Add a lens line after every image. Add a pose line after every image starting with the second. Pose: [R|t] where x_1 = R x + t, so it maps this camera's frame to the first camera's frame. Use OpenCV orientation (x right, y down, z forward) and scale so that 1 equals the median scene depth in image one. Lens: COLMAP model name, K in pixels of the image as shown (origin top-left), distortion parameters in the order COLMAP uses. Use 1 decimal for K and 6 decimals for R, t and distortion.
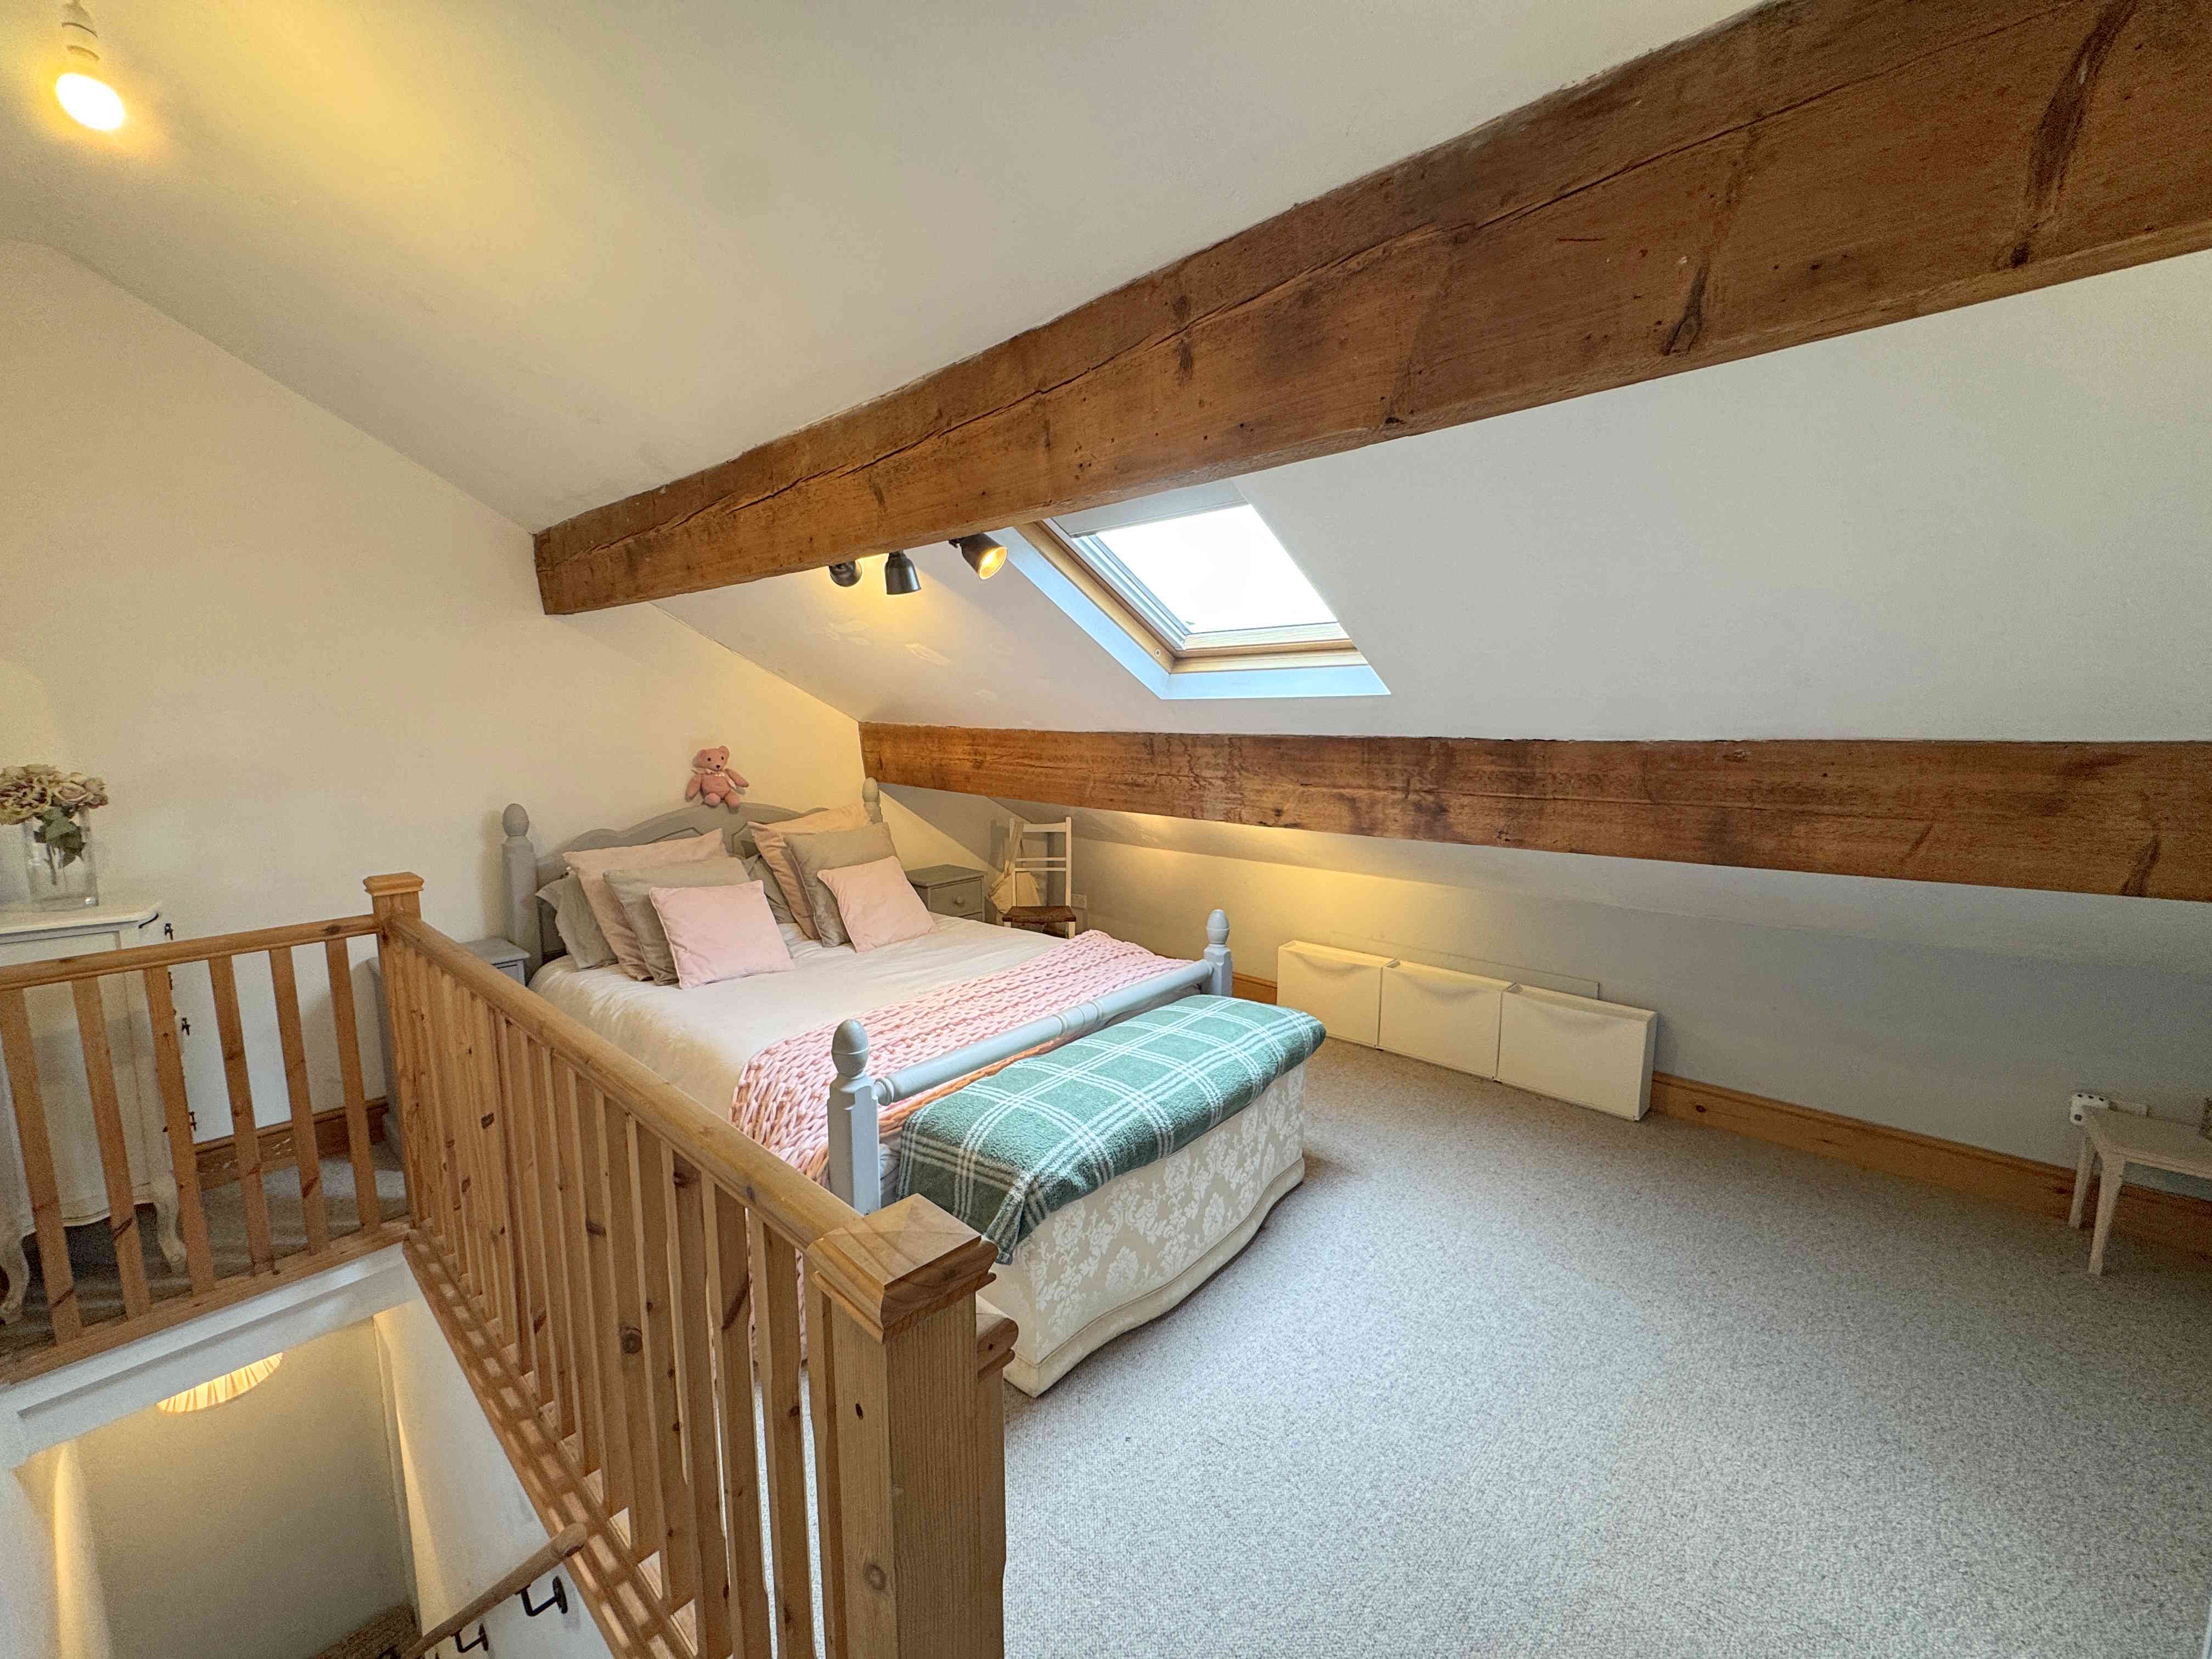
lens RADIAL K [[870.7, 0, 1104.7], [0, 870.7, 828.2], [0, 0, 1]] dist [-0.000098, -0.000029]
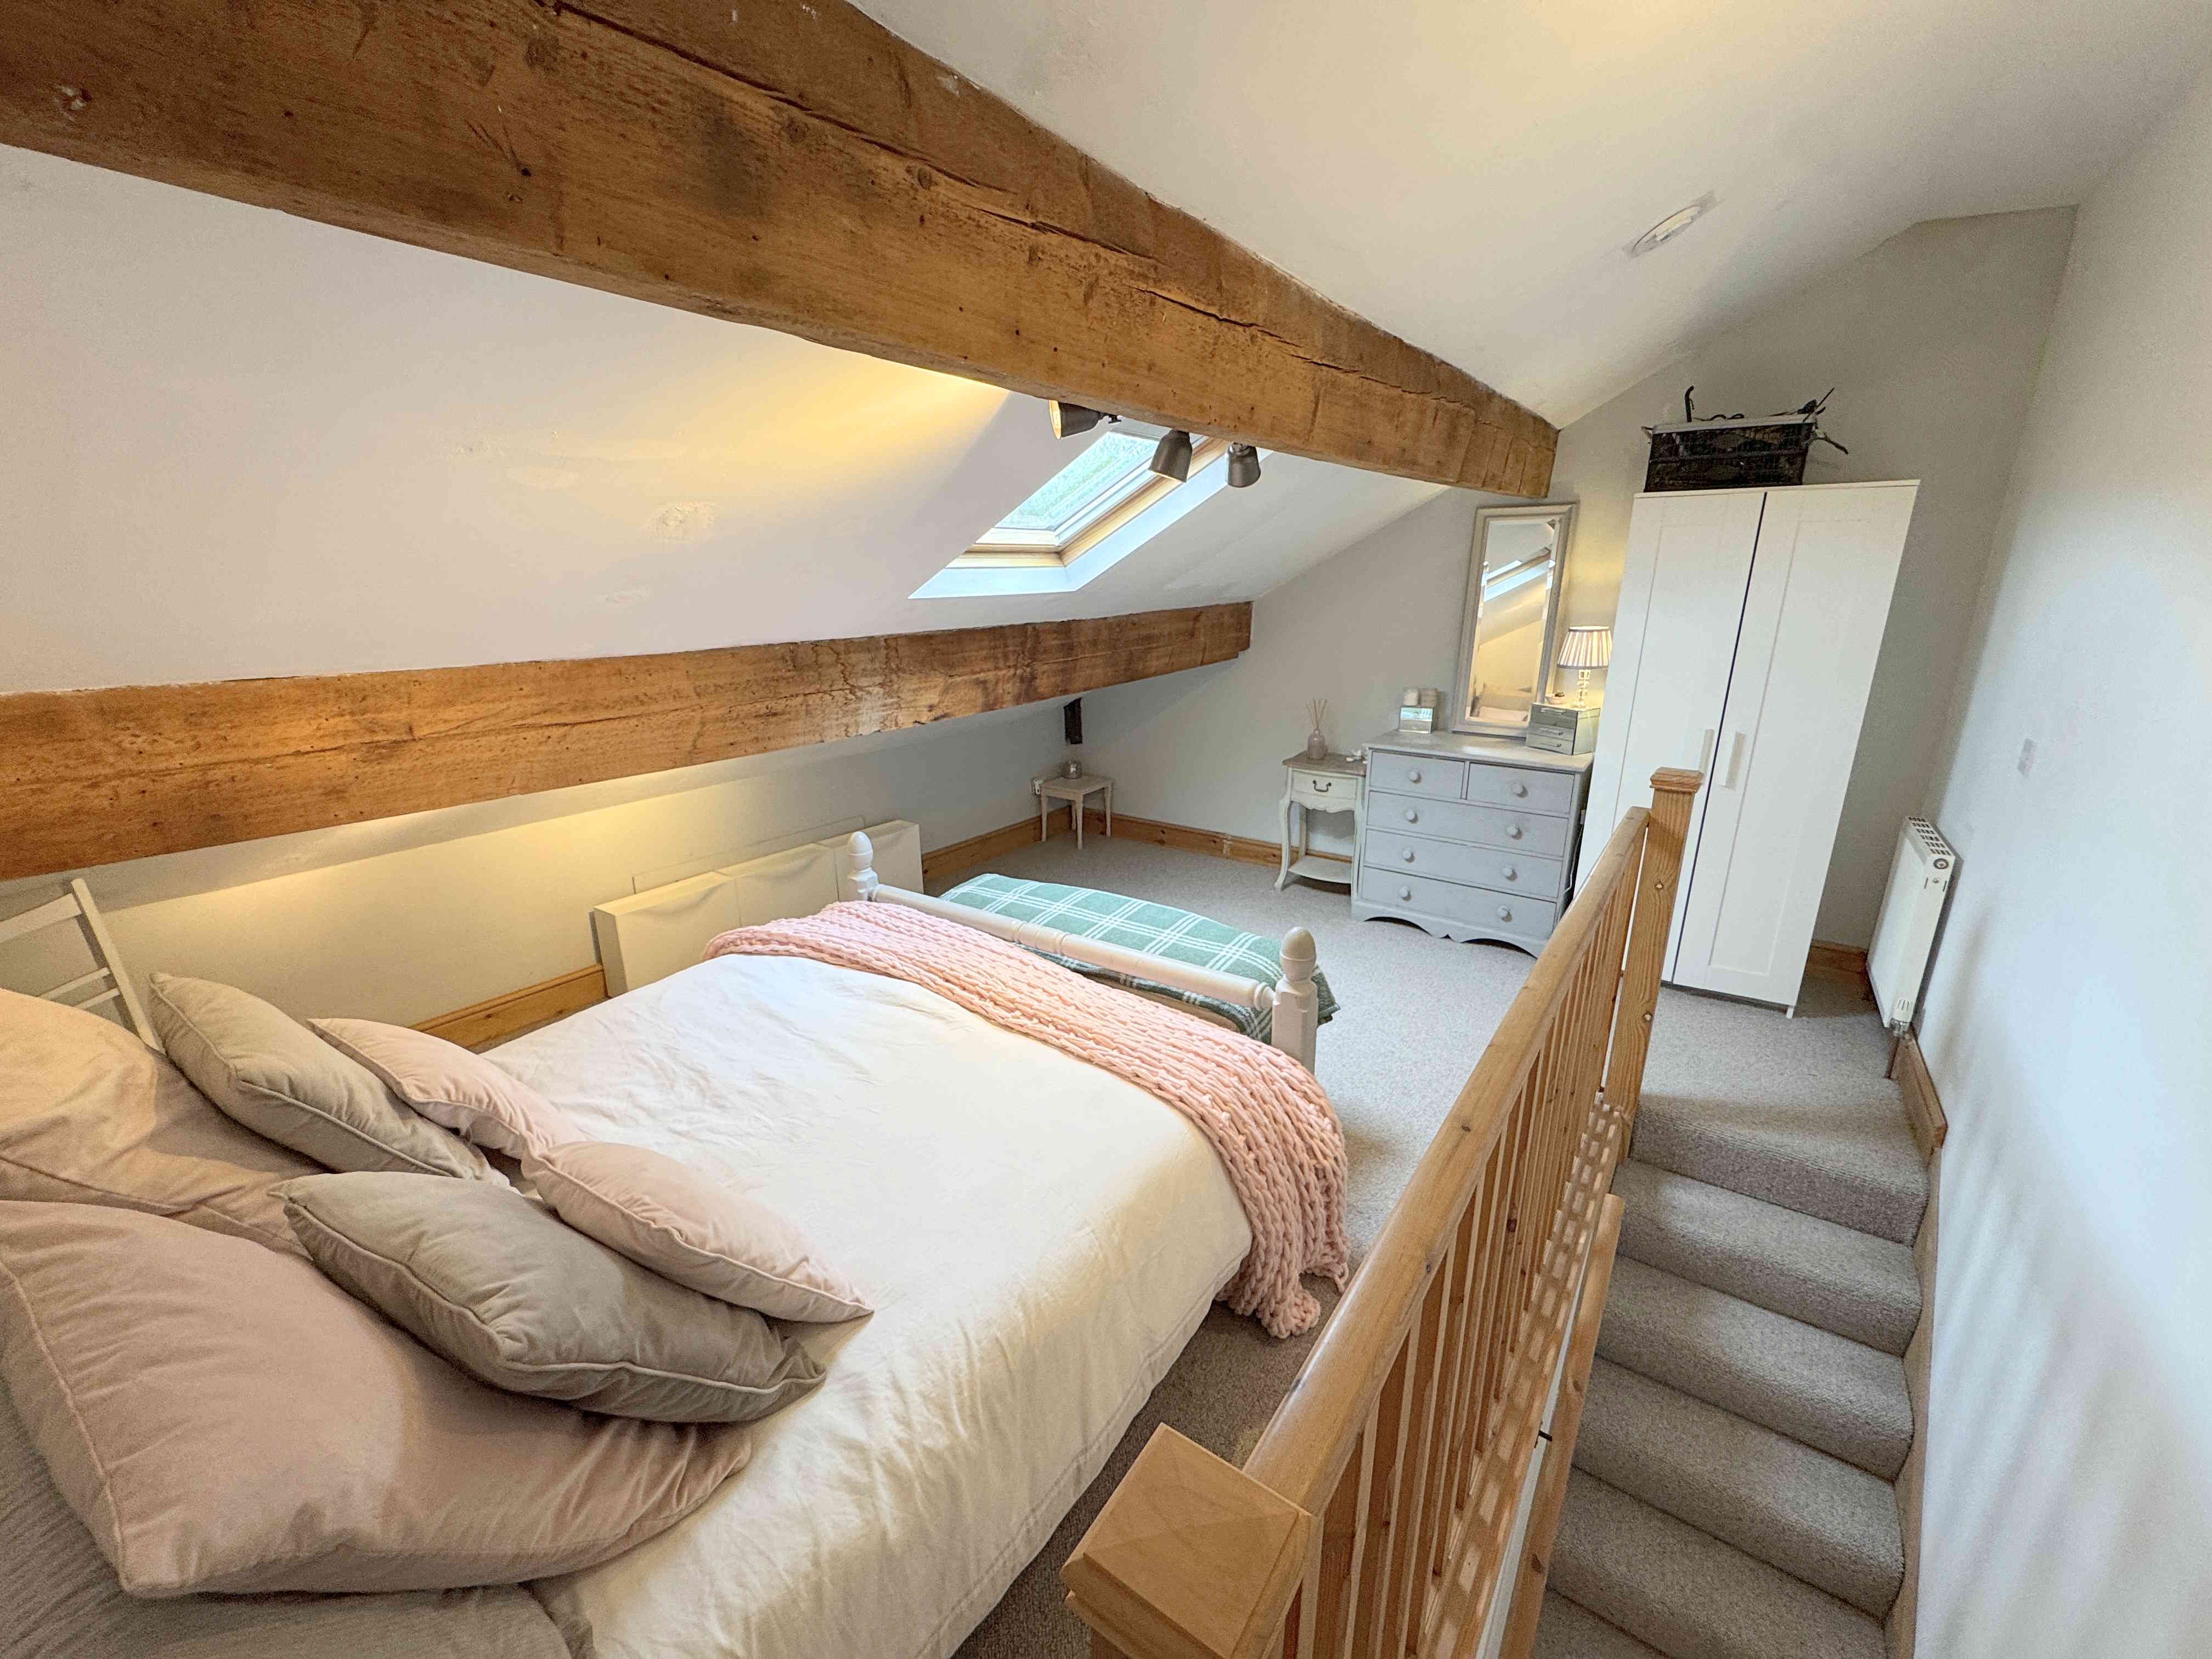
lens RADIAL K [[870.7, 0, 1107.0], [0, 870.7, 830.6], [0, 0, 1]] dist [-0.000098, -0.000029]
pose [[-0.096029, -0.281466, 0.954754, -0.899835], [0.142049, 0.945494, 0.293023, -0.162839], [-0.985191, 0.163761, -0.050812, 0.925369]]
